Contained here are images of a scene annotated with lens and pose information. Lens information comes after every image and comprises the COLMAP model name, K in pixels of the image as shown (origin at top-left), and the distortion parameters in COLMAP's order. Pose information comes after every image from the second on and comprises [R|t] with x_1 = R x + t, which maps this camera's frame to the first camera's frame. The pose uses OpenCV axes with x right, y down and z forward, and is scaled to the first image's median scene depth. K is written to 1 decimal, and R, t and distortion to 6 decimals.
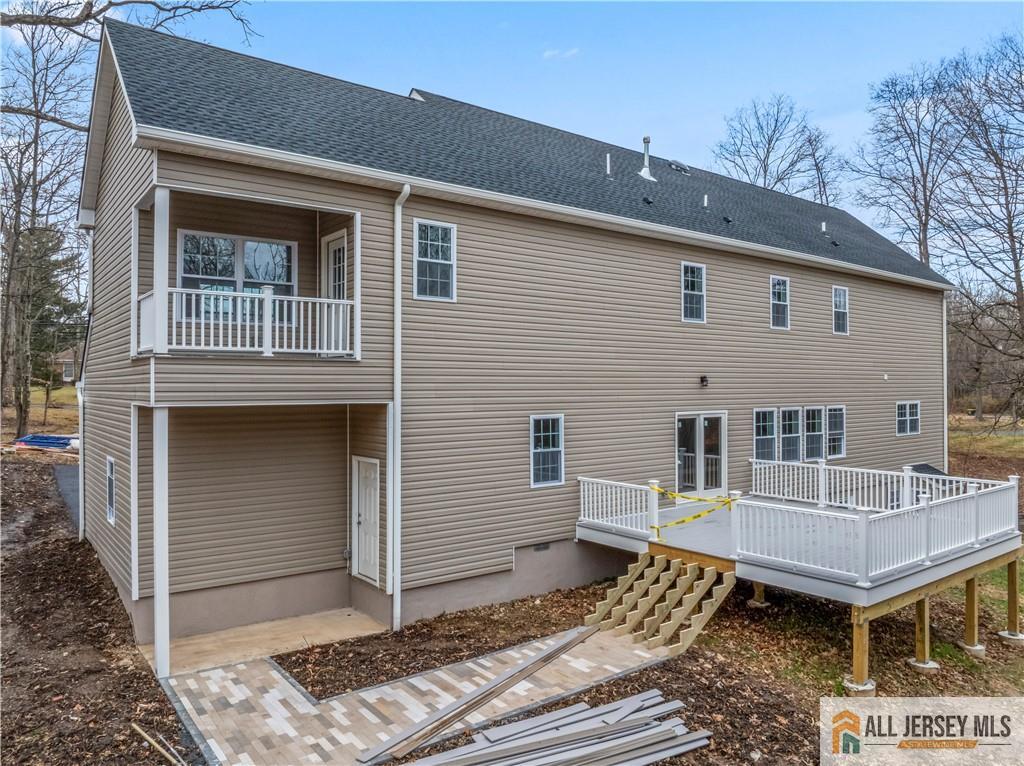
lens RADIAL K [[723.5, 0, 512.0], [0, 723.5, 384.1], [0, 0, 1]] dist [-0.046391, -0.000742]
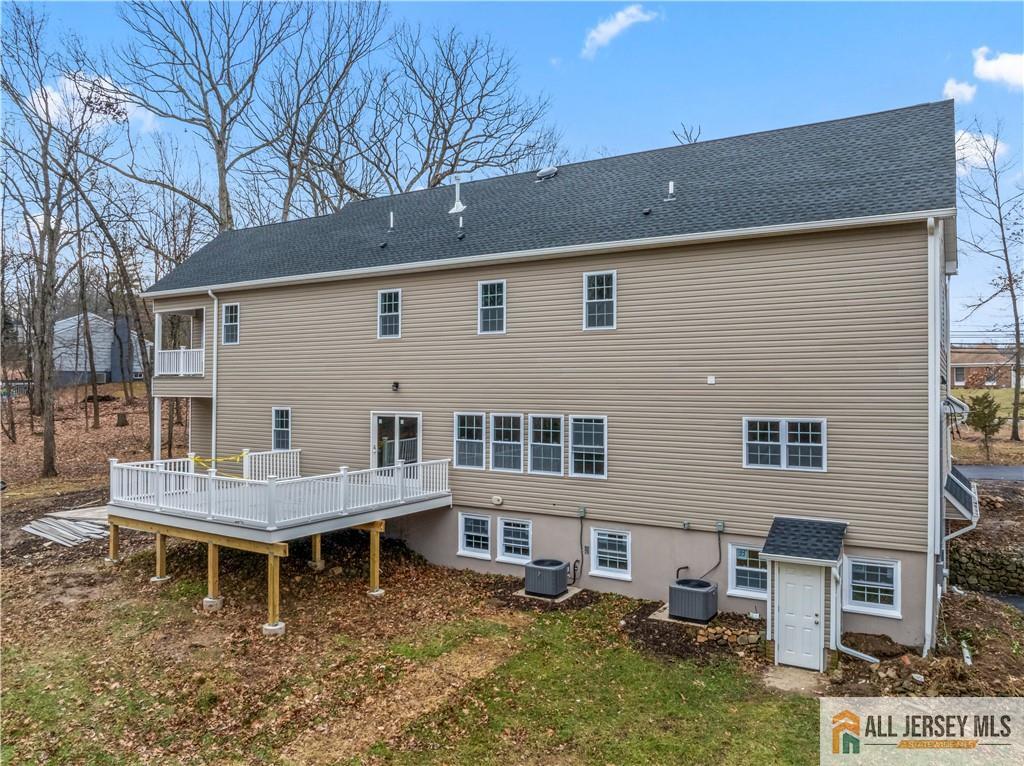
lens RADIAL K [[723.5, 0, 511.6], [0, 723.5, 379.6], [0, 0, 1]] dist [-0.046391, -0.000742]
pose [[0.381514, 0.002074, -0.924361, 1.445033], [0.006911, 0.999963, 0.005096, -0.020346], [0.924337, -0.008332, 0.381485, 0.716296]]
